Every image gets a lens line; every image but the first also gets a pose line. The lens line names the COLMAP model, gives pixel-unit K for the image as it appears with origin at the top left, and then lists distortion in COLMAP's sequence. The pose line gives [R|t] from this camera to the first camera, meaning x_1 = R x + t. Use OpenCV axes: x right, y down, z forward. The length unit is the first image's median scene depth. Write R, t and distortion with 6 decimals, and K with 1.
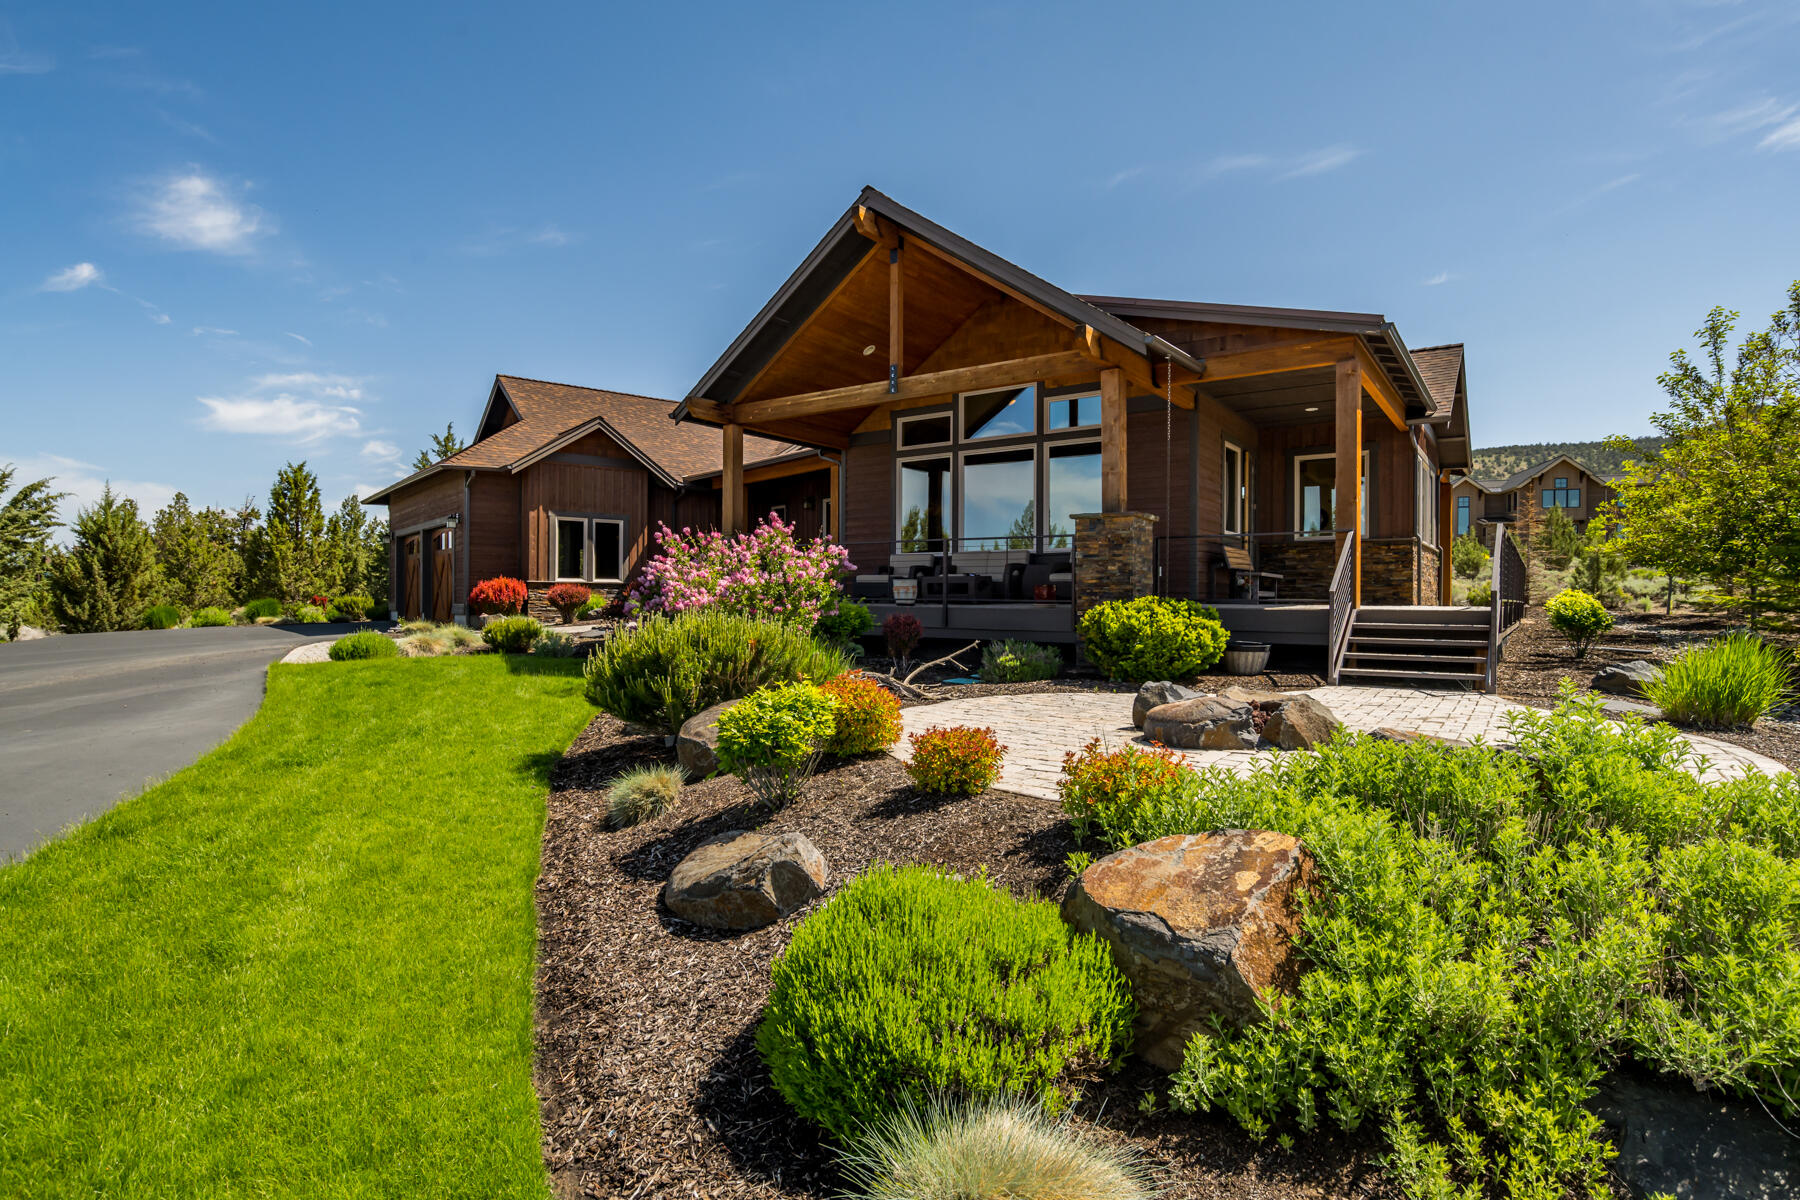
lens RADIAL K [[915.0, 0, 899.1], [0, 915.0, 603.7], [0, 0, 1]] dist [-0.020056, 0.008872]
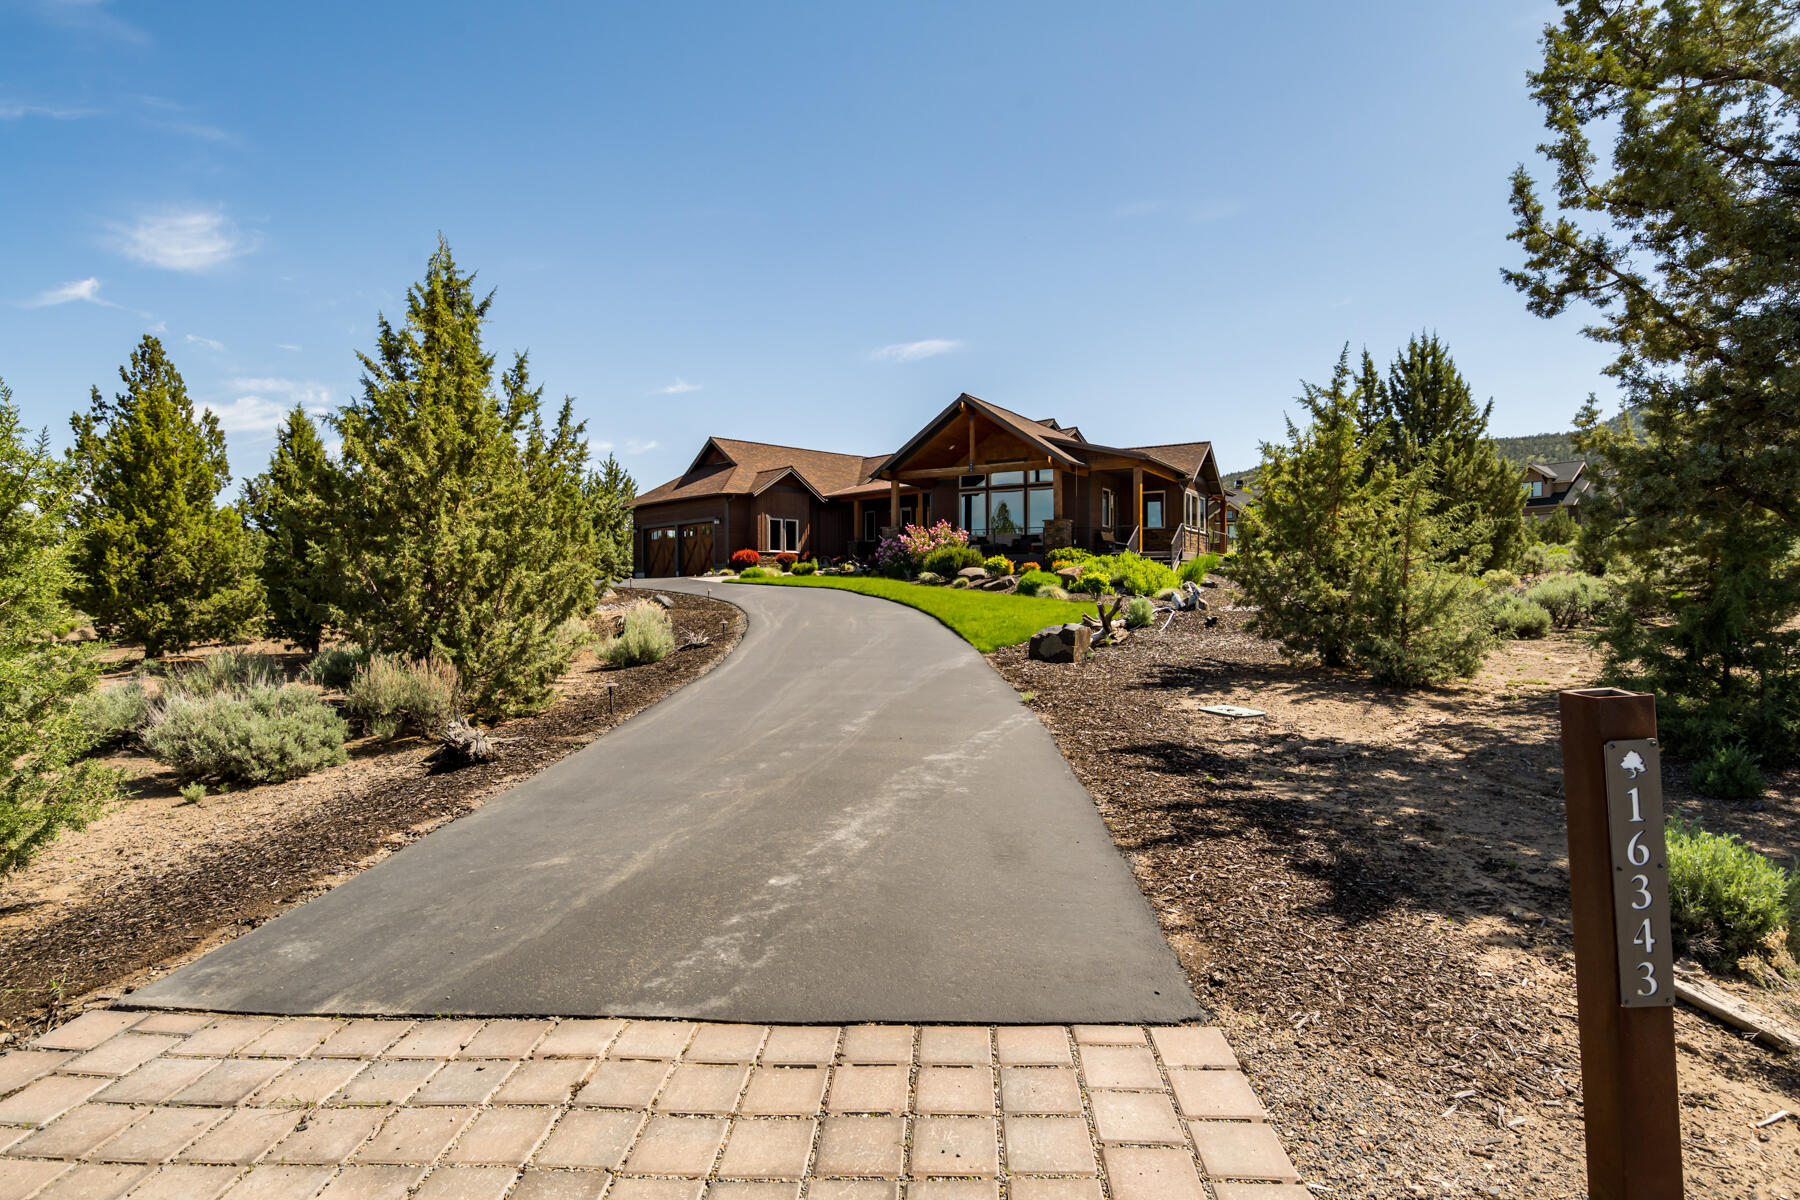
lens RADIAL K [[915.0, 0, 899.7], [0, 915.0, 598.2], [0, 0, 1]] dist [-0.020056, 0.008872]
pose [[0.997613, -0.007109, 0.068690, -0.331059], [0.006922, 0.999972, 0.002953, 0.098366], [-0.068709, -0.002470, 0.997634, -1.319585]]
